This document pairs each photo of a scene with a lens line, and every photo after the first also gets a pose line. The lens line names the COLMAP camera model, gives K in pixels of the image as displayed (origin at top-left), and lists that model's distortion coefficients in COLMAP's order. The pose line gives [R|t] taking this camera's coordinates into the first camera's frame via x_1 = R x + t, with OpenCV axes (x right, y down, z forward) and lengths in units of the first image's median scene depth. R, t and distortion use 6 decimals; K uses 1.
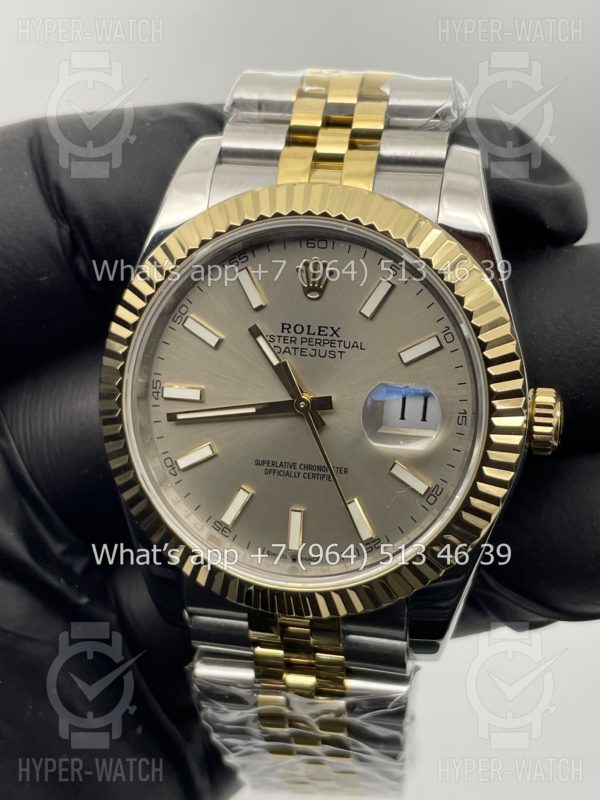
lens RADIAL K [[1202.2, 0, 300.0], [0, 1202.2, 394.8], [0, 0, 1]] dist [-0.068307, 0.000000]
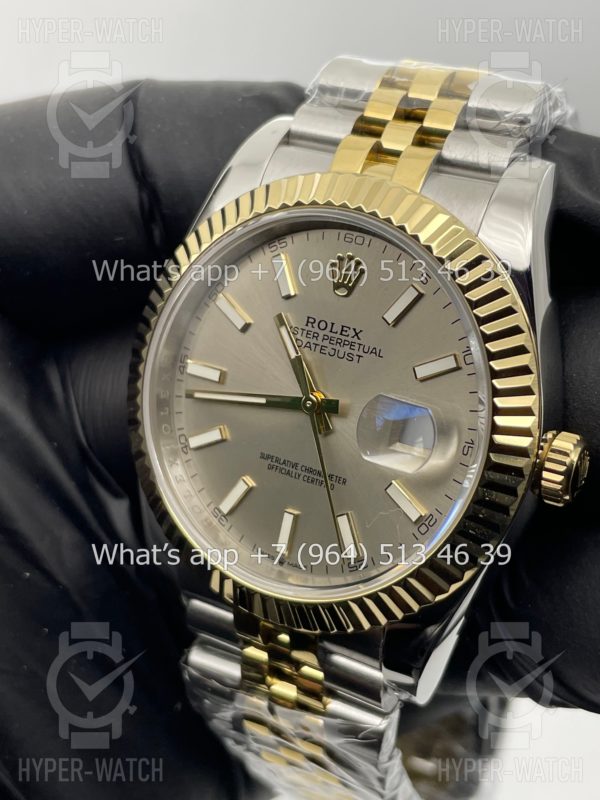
lens RADIAL K [[1202.2, 0, 301.7], [0, 1202.2, 402.6], [0, 0, 1]] dist [-0.068307, 0.000000]
pose [[0.950734, 0.176016, -0.255192, 0.234382], [-0.176632, 0.984060, 0.020693, -0.011056], [0.254766, 0.025402, 0.966669, 0.076444]]
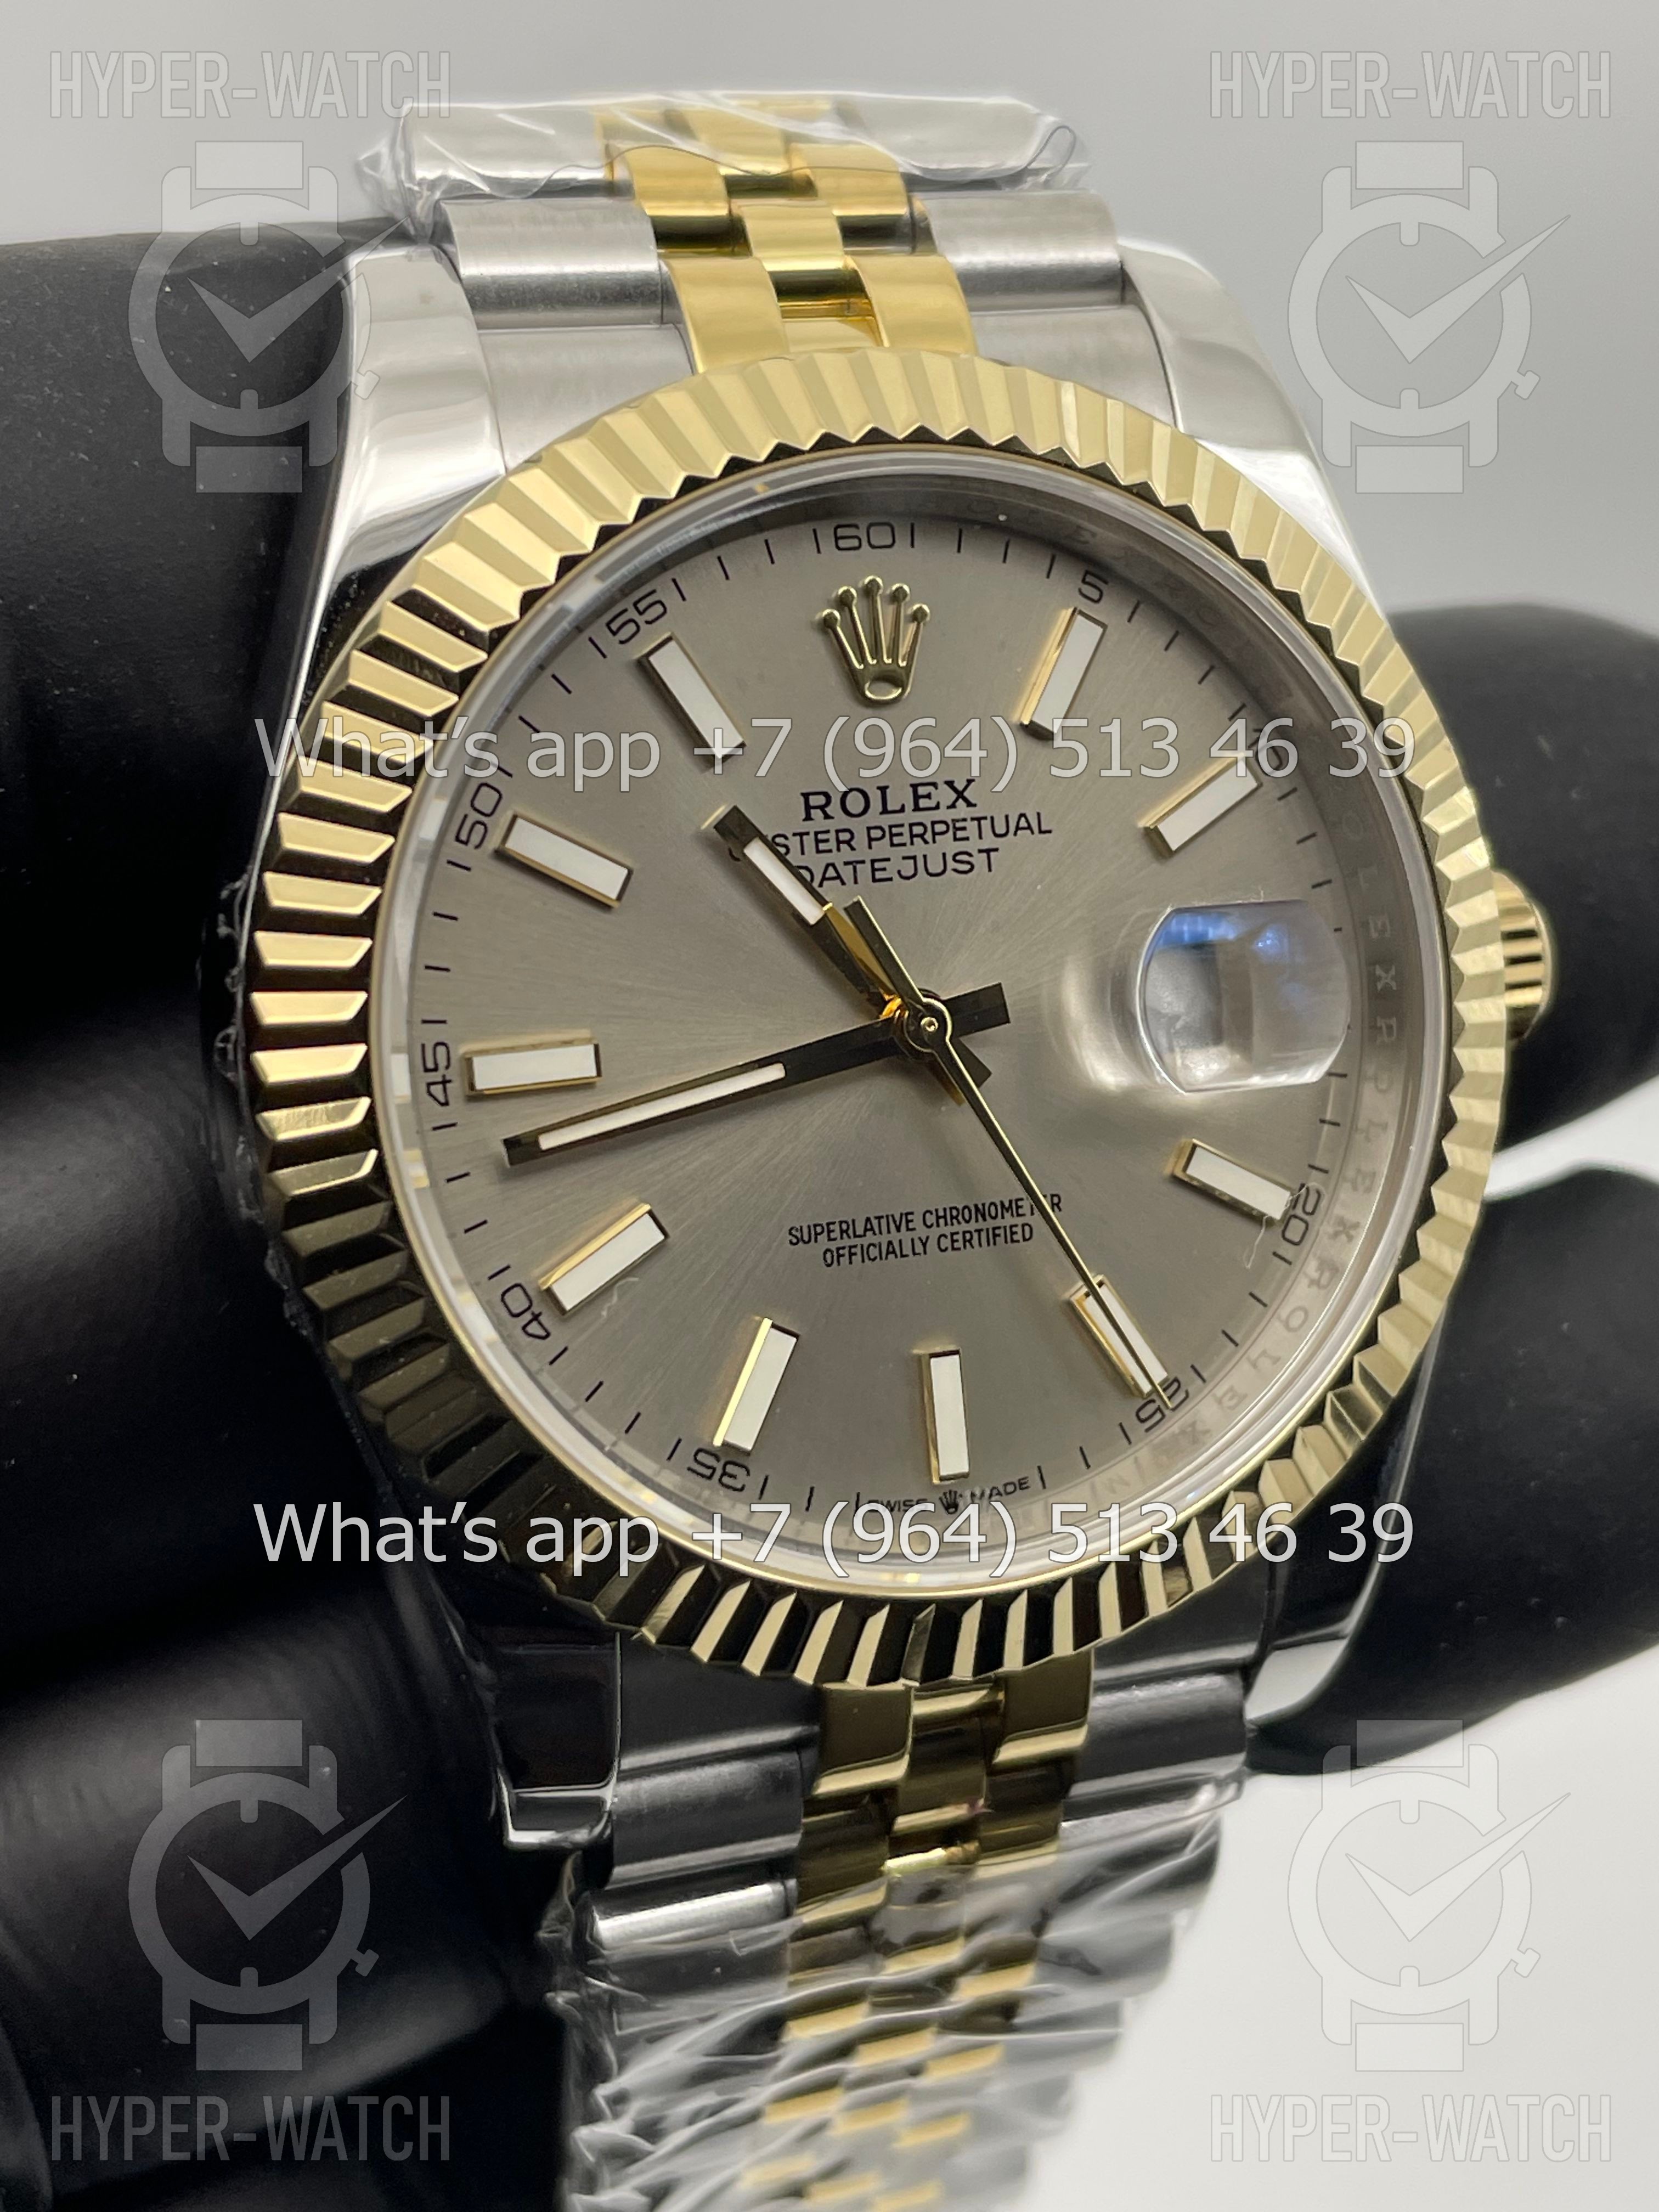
lens RADIAL K [[3324.1, 0, 830.4], [0, 3324.1, 1110.1], [0, 0, 1]] dist [-0.068307, 0.000000]
pose [[0.844889, -0.178084, 0.504429, -0.471019], [0.200089, 0.979719, 0.010742, 0.015803], [-0.496112, 0.091855, 0.863386, 0.230241]]
